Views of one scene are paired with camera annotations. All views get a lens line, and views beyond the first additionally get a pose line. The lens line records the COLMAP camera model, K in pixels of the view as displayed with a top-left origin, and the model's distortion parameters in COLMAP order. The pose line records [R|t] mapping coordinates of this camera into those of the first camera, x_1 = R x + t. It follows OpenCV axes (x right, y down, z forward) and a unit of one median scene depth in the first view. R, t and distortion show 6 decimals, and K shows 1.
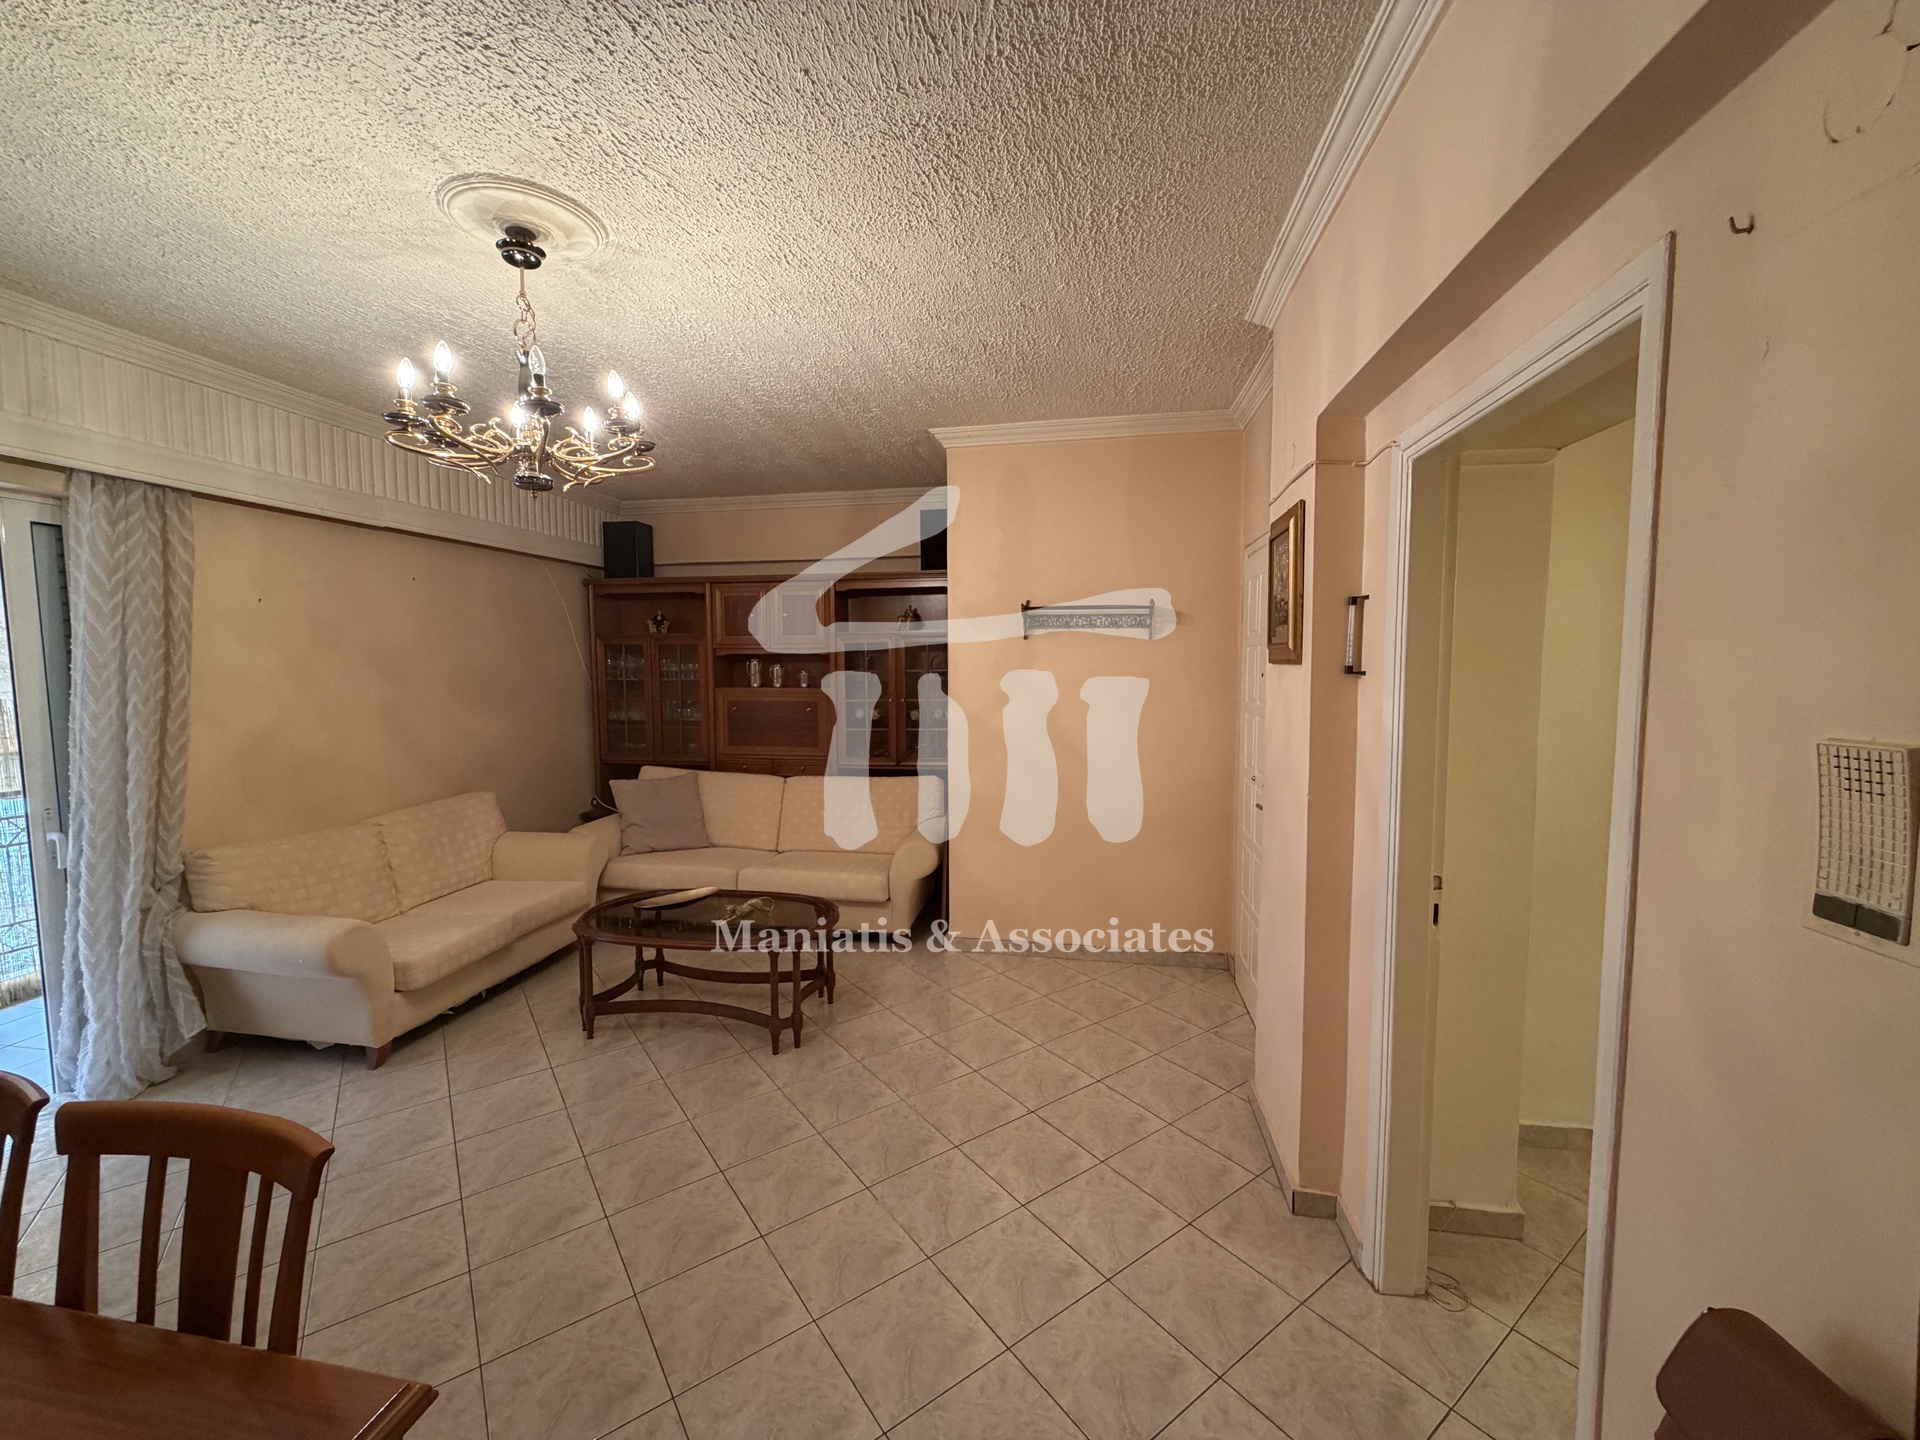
lens RADIAL K [[762.0, 0, 953.2], [0, 762.0, 719.3], [0, 0, 1]] dist [-0.000327, -0.000084]
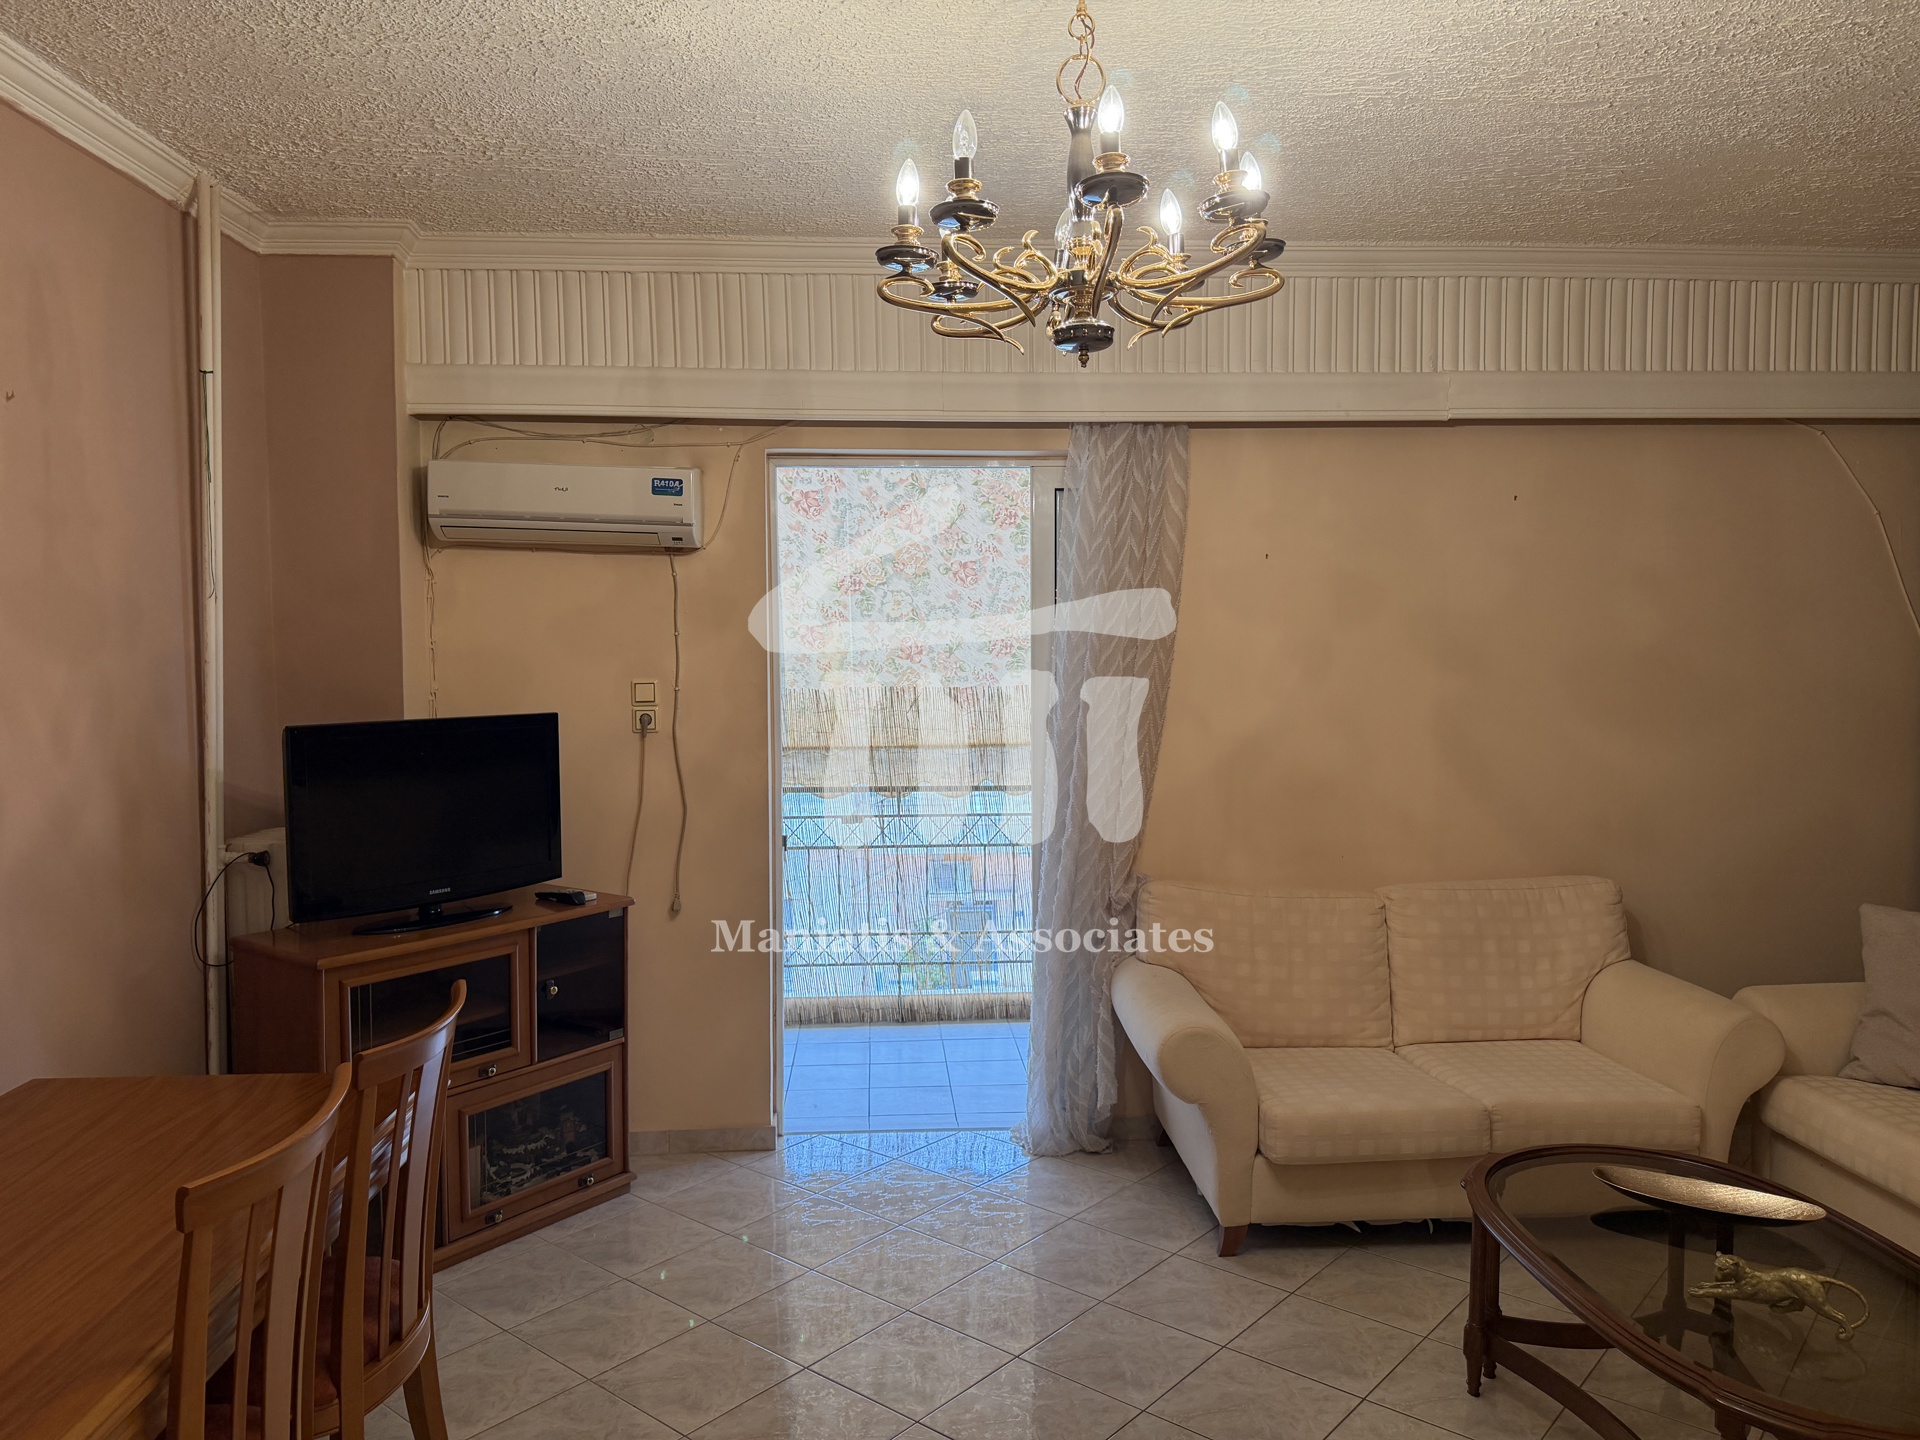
lens RADIAL K [[1346.2, 0, 964.0], [0, 1346.2, 729.6], [0, 0, 1]] dist [0.064032, -0.079904]
pose [[0.240565, 0.063362, -0.968563, 0.276191], [-0.067608, 0.996537, 0.048400, -0.035651], [0.968276, 0.053839, 0.244016, 0.426129]]
